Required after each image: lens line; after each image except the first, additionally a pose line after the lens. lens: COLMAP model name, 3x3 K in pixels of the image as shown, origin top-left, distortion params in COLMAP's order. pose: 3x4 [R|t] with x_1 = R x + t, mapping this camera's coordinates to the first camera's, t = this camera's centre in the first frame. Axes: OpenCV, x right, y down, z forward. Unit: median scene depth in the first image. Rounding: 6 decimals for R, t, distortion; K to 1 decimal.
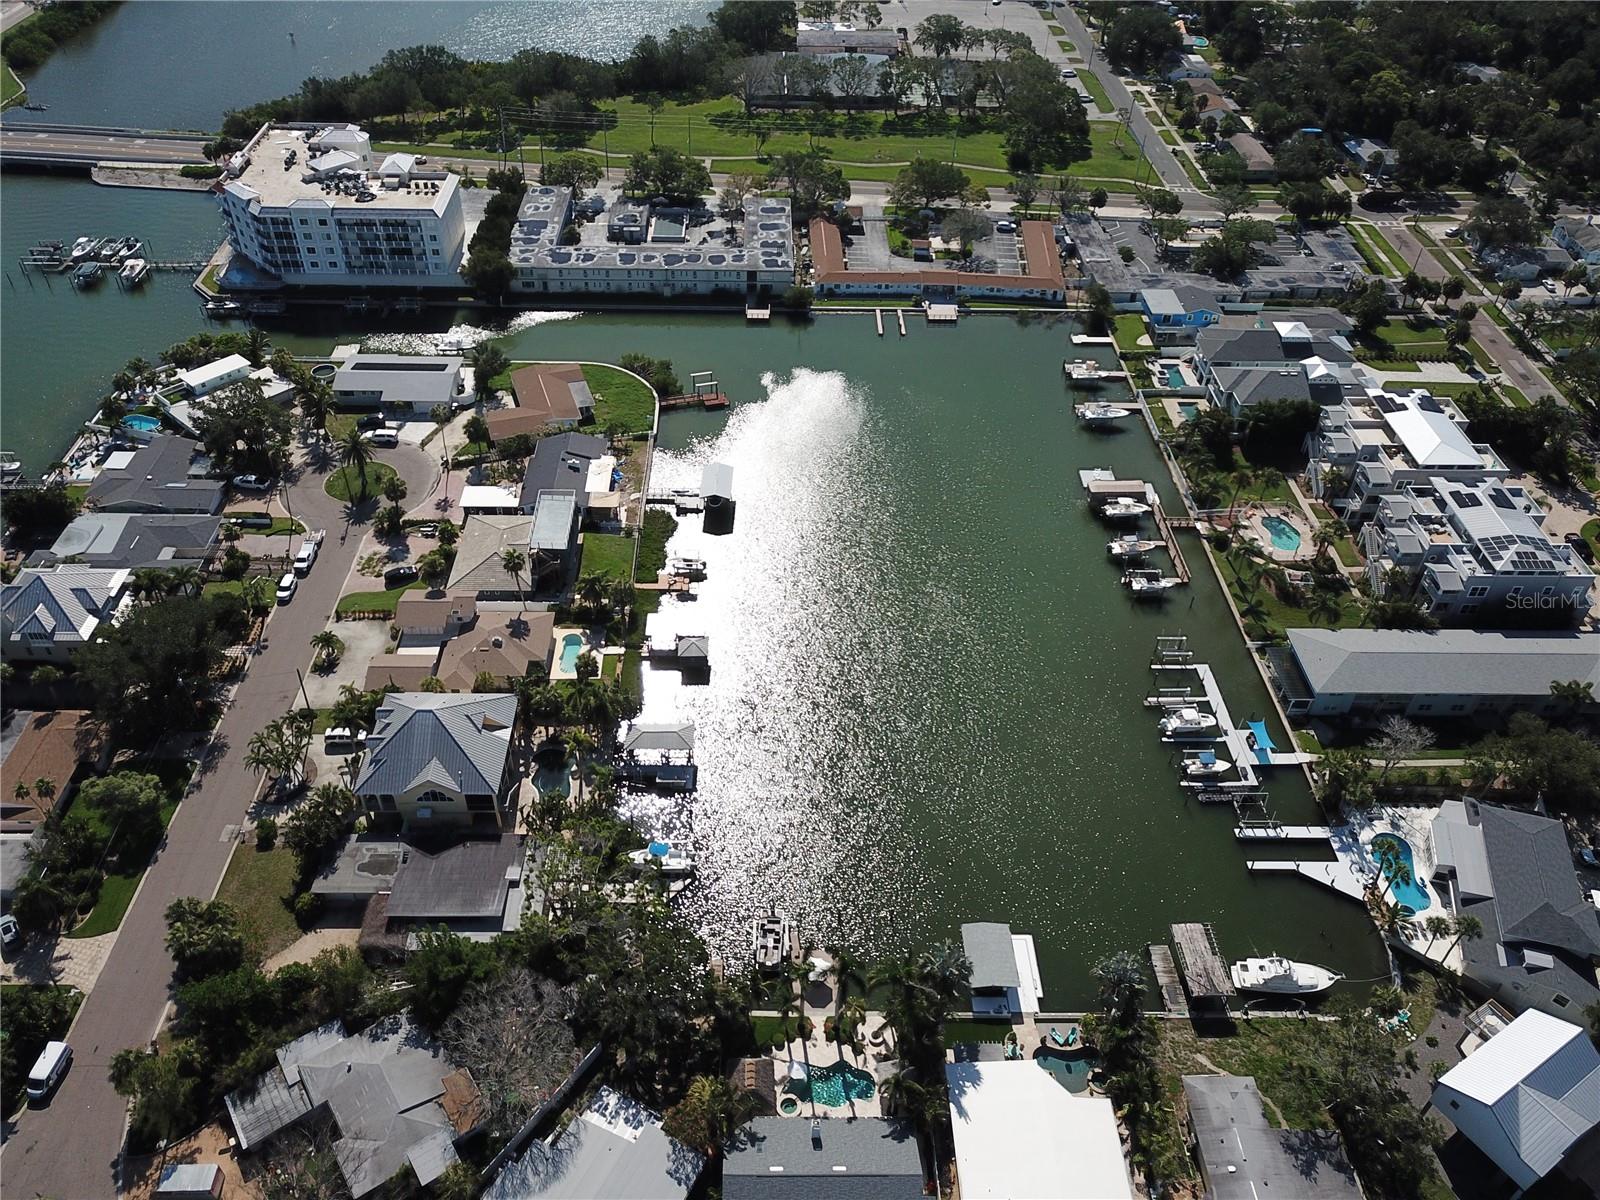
lens RADIAL K [[1229.6, 0, 786.1], [0, 1229.6, 597.1], [0, 0, 1]] dist [0.004793, -0.000578]
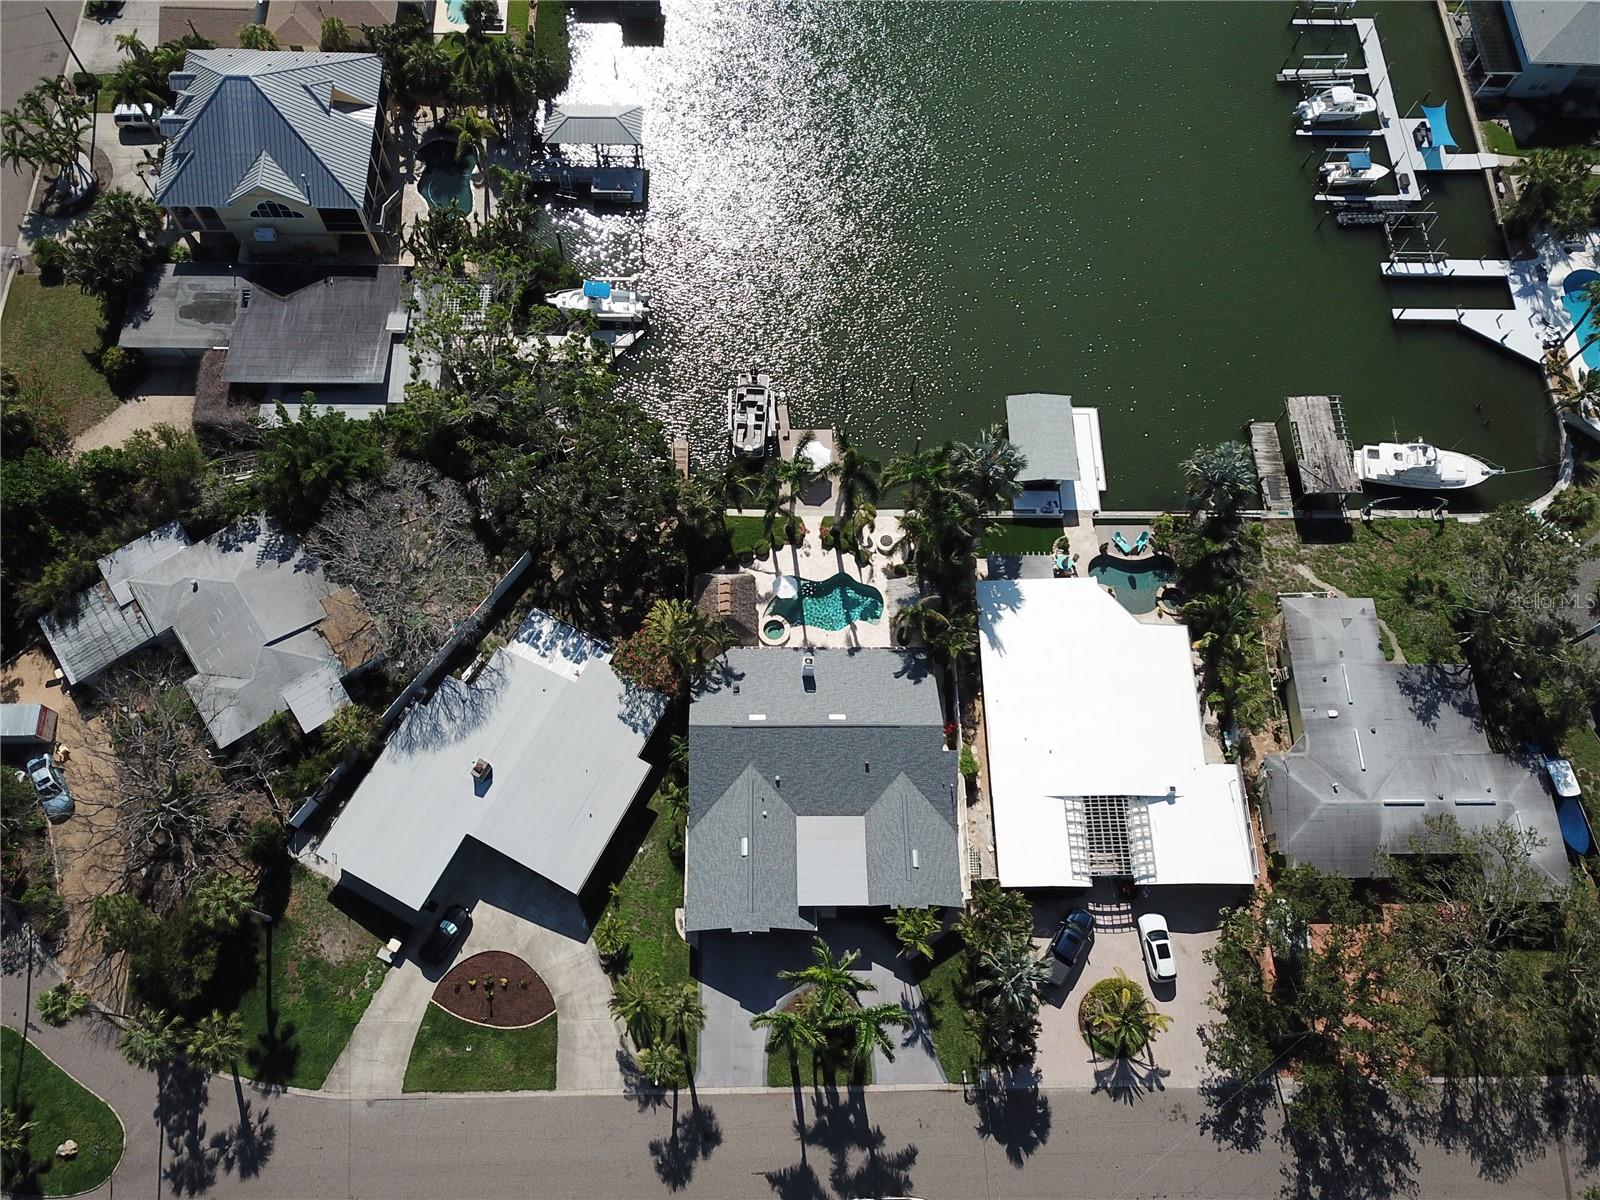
lens RADIAL K [[1208.7, 0, 800.0], [0, 1208.7, 600.0], [0, 0, 1]] dist [0.018896, -0.008850]
pose [[0.999874, 0.002819, 0.015647, 0.005986], [-0.009841, 0.882703, 0.469829, 0.031918], [-0.012487, -0.469924, 0.882619, 0.304295]]
